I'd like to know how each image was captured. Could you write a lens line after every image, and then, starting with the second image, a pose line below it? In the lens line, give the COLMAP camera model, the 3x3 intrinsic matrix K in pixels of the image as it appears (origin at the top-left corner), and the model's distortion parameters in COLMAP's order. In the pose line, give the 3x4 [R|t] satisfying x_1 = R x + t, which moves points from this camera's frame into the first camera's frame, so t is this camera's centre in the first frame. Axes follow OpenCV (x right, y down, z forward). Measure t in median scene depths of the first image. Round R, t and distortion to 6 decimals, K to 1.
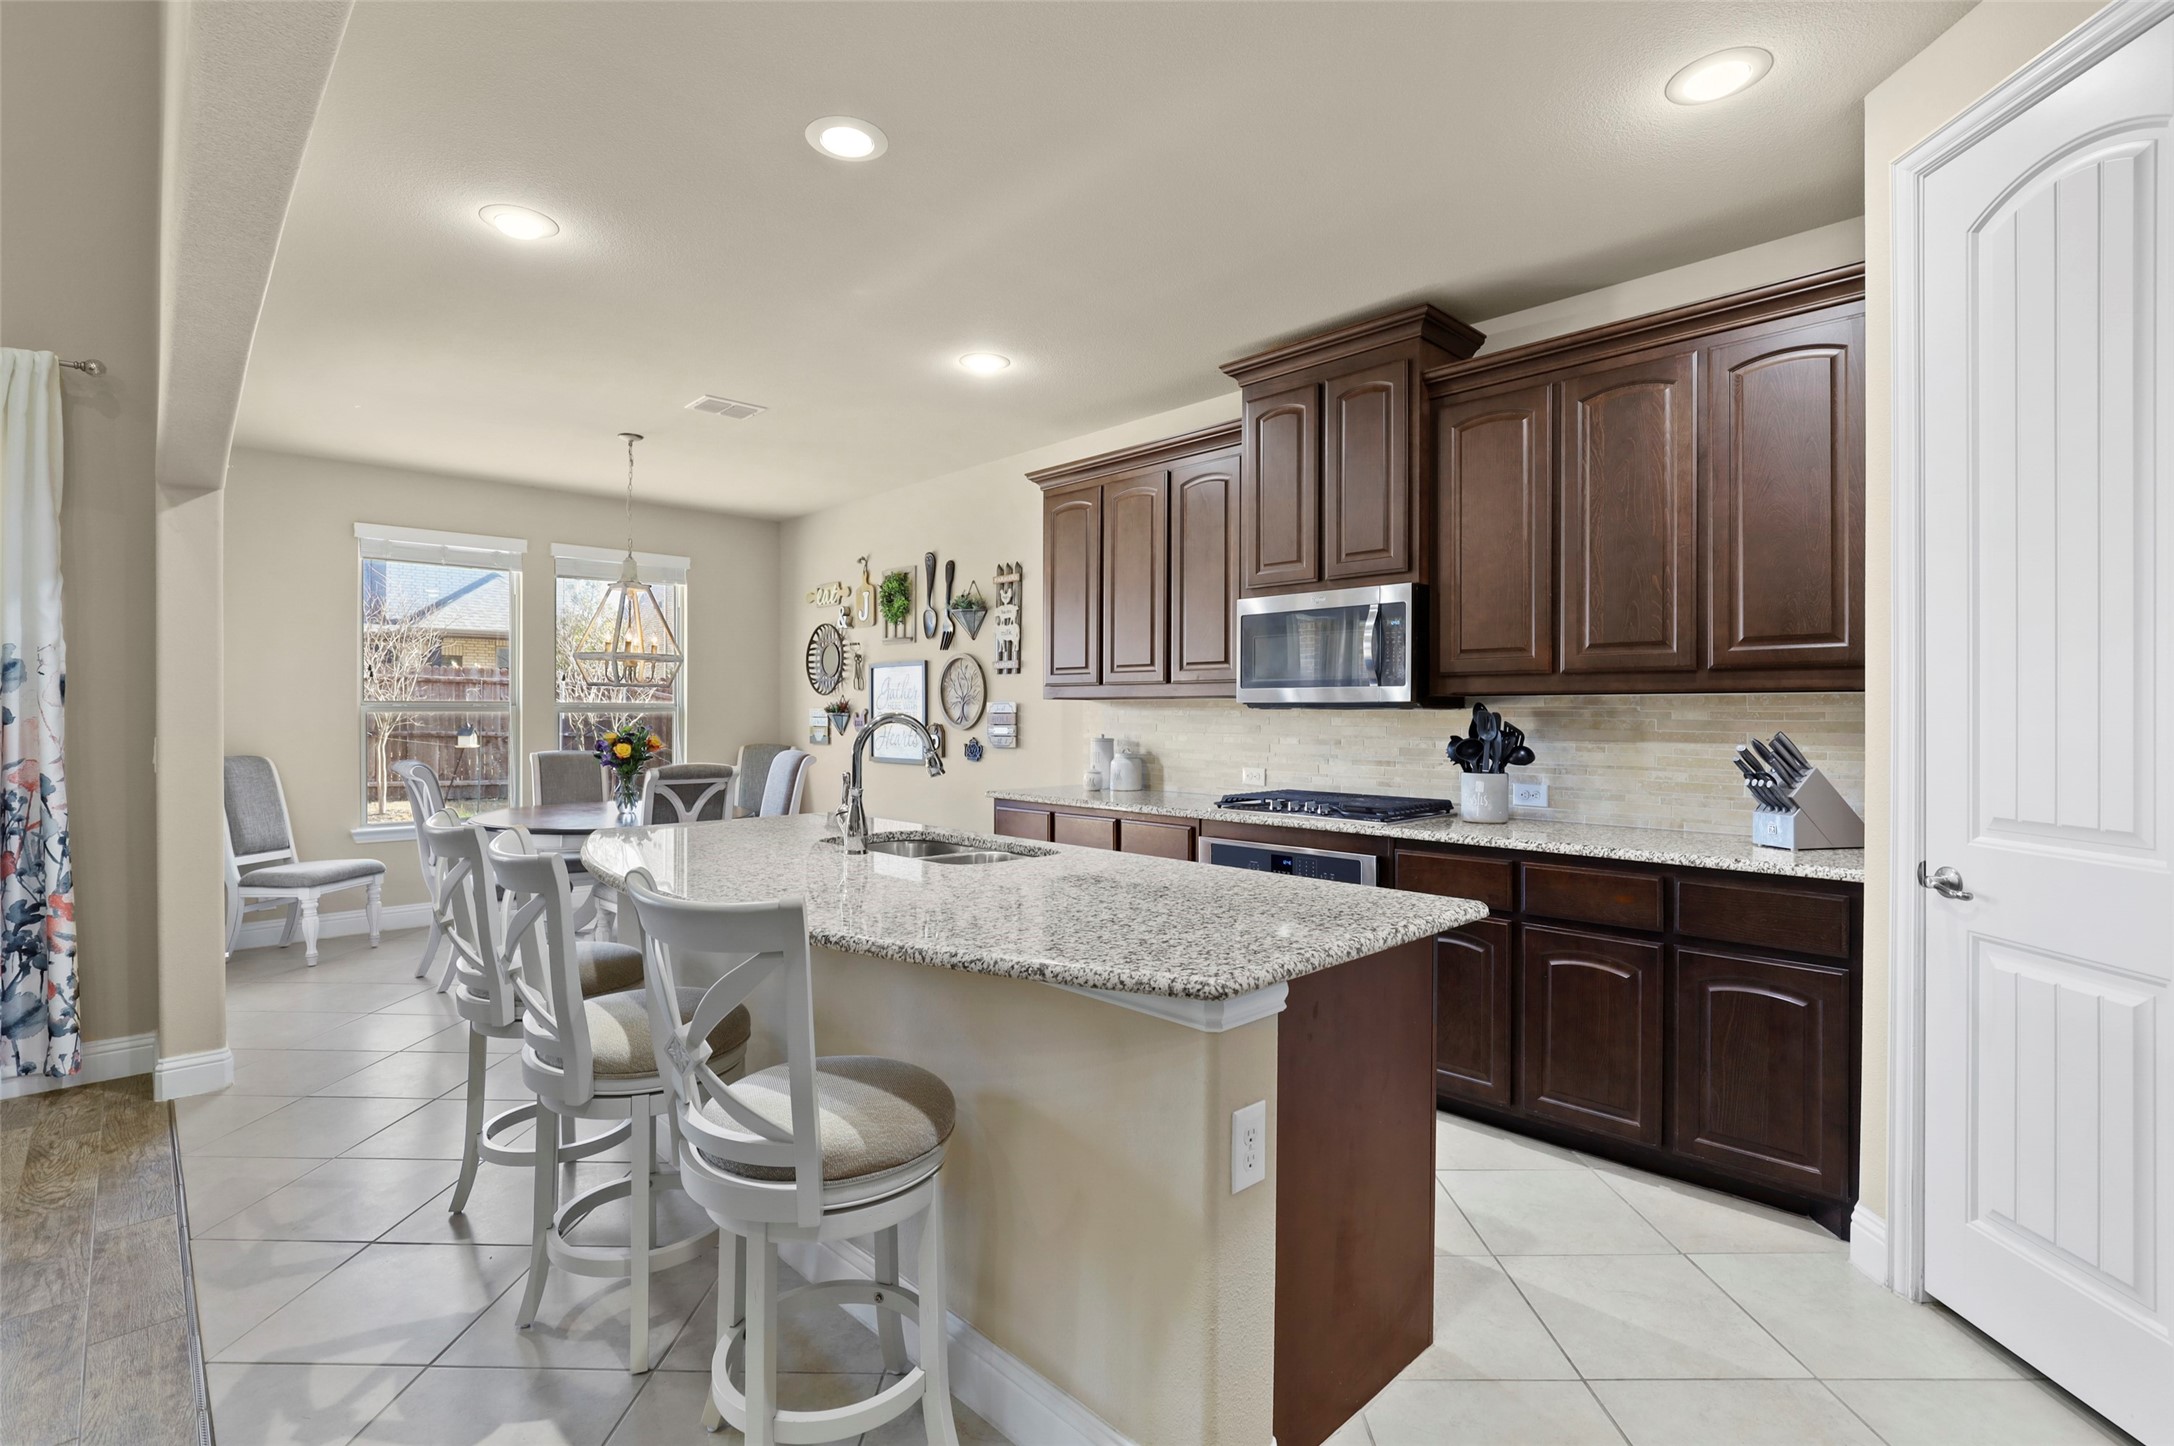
lens RADIAL K [[999.2, 0, 1093.2], [0, 999.2, 716.7], [0, 0, 1]] dist [-0.016752, 0.004595]
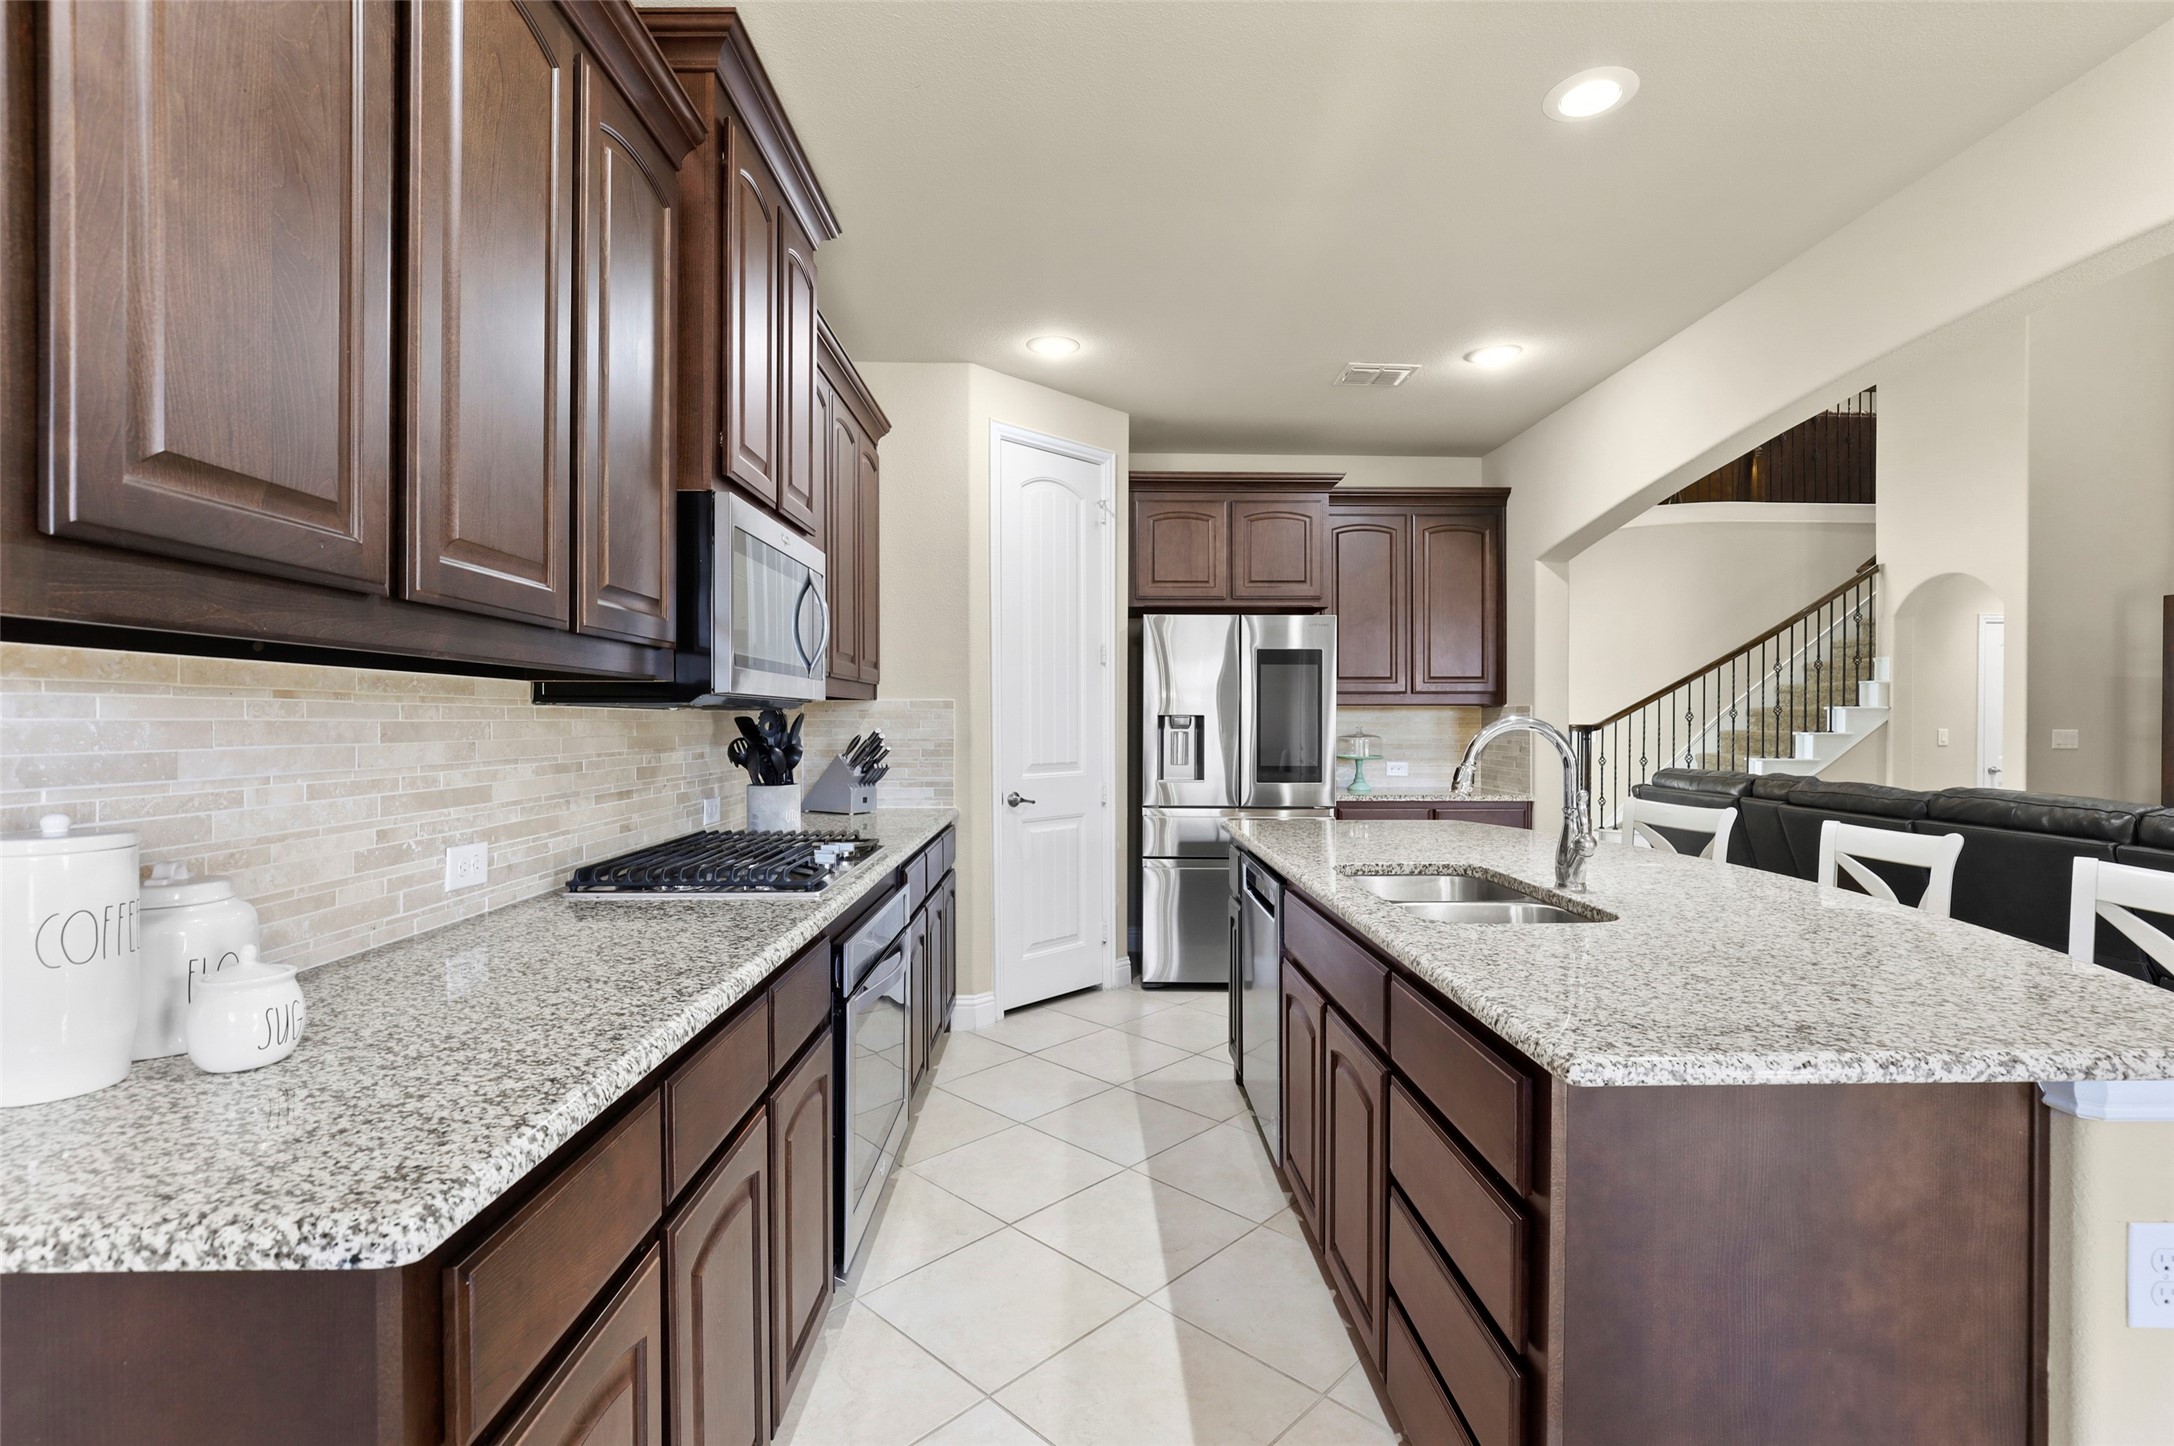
lens RADIAL K [[999.2, 0, 1090.7], [0, 999.2, 722.0], [0, 0, 1]] dist [-0.016752, 0.004595]
pose [[-0.726106, -0.004566, 0.687568, -0.311438], [-0.000284, 0.999980, 0.006340, -0.002104], [-0.687583, 0.004408, -0.726092, 1.138873]]
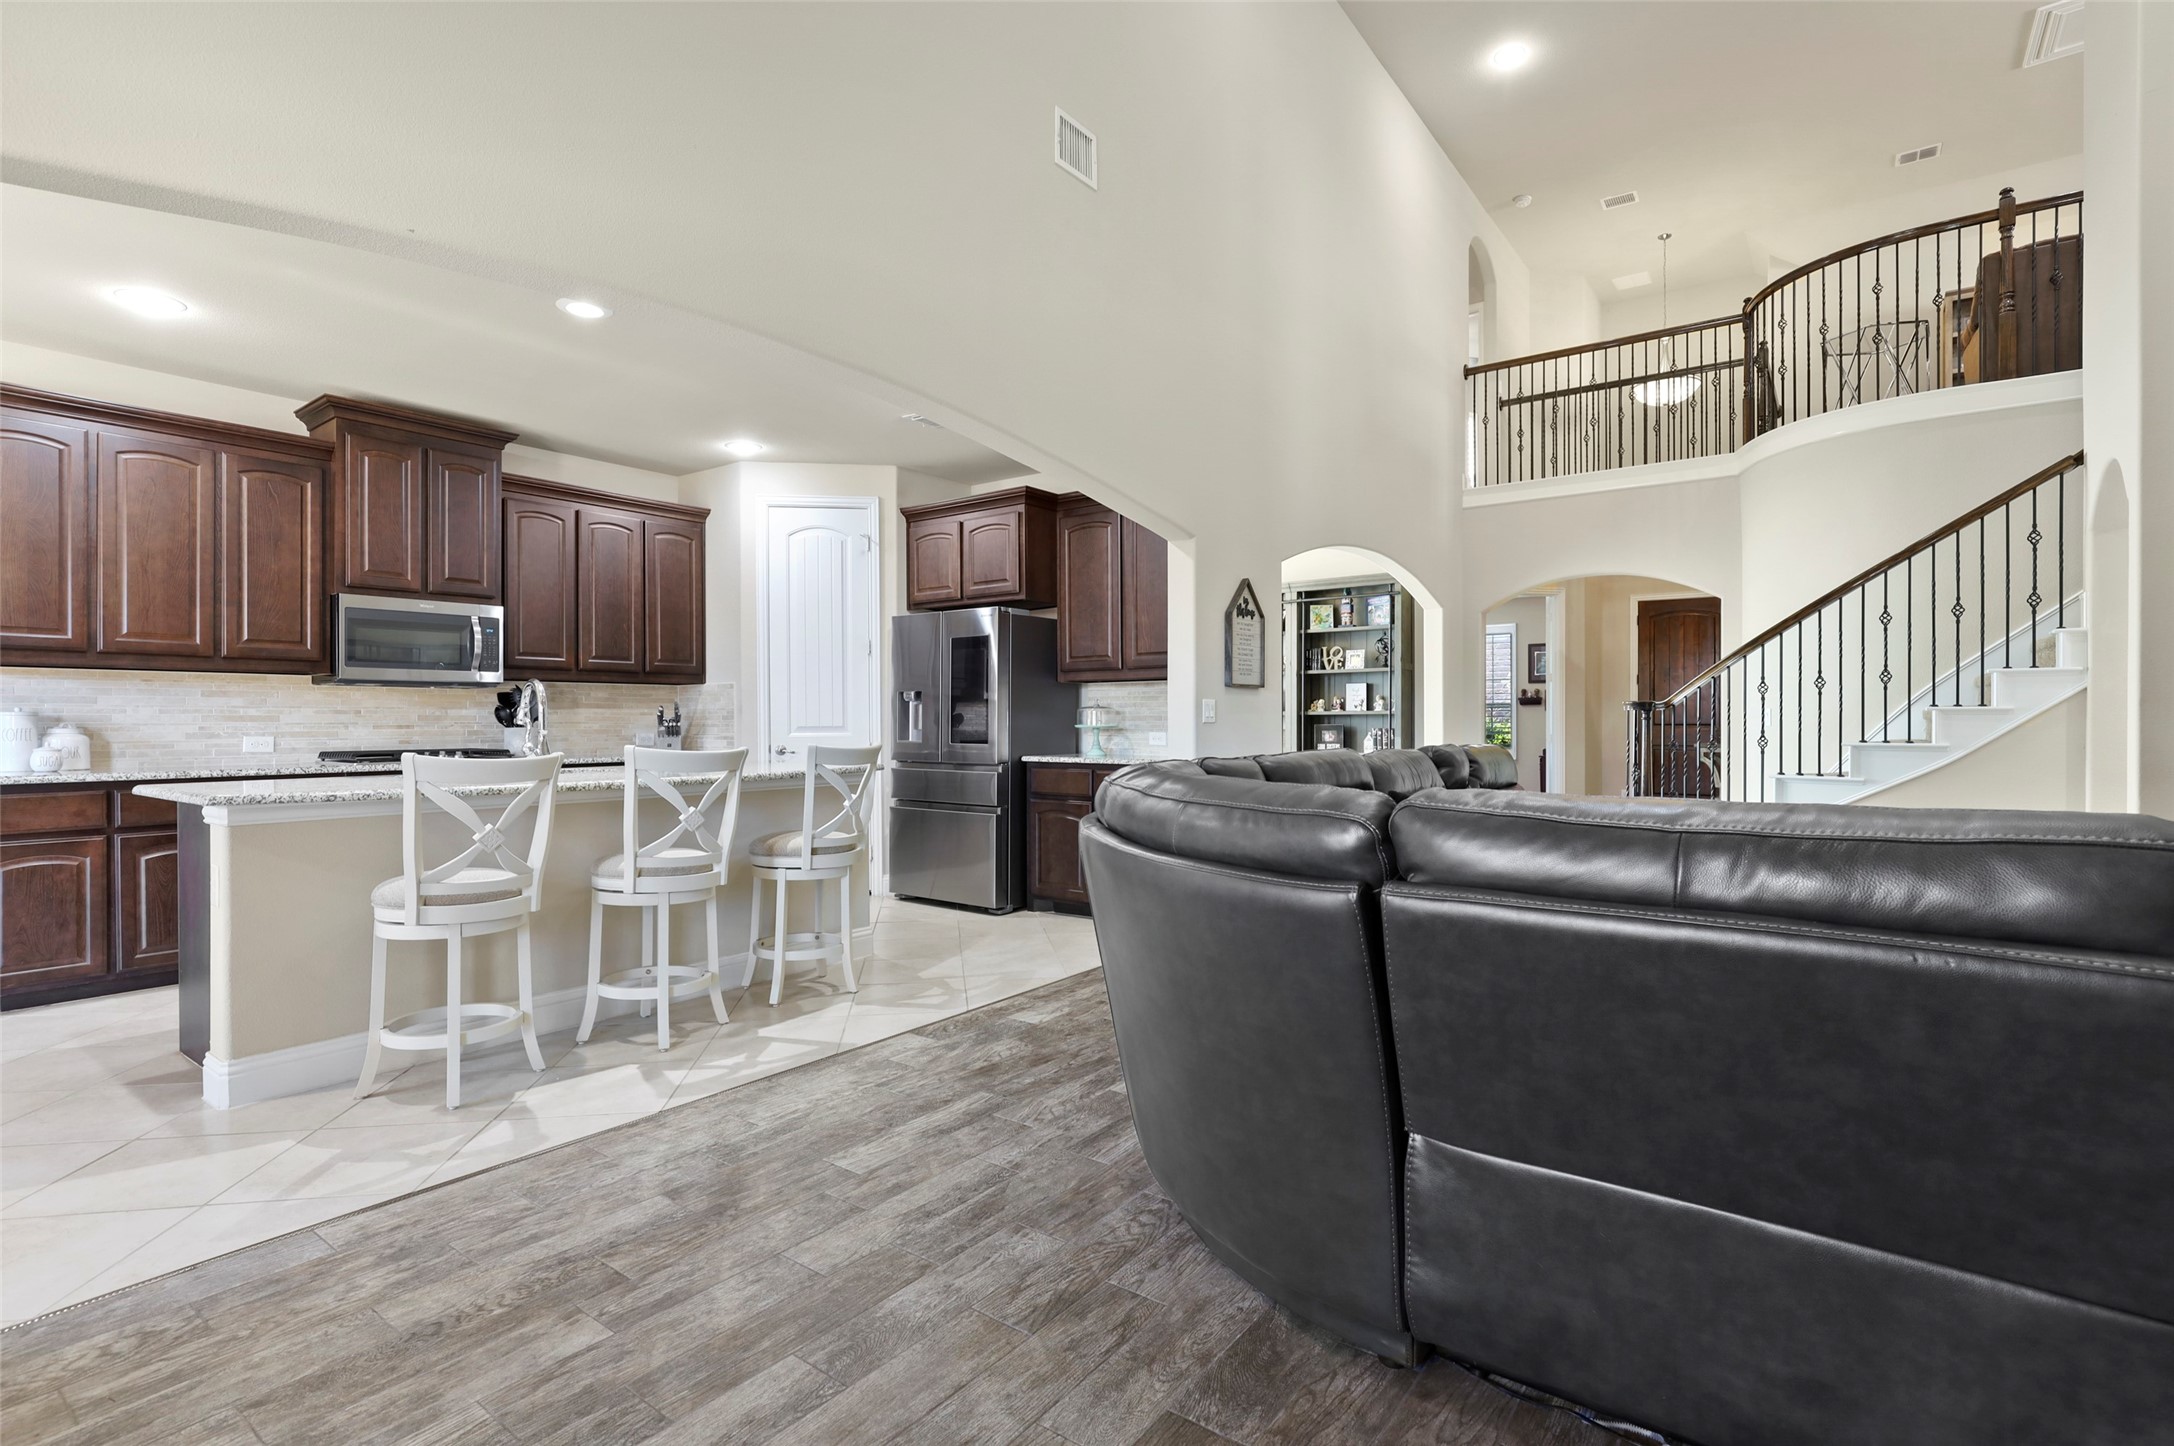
lens RADIAL K [[1037.1, 0, 1093.6], [0, 1037.1, 718.6], [0, 0, 1]] dist [-0.022231, 0.006824]
pose [[-0.158097, -0.001164, 0.987423, -1.122584], [0.005232, 0.999984, 0.002017, 0.034285], [-0.987410, 0.005485, -0.158088, 0.271977]]
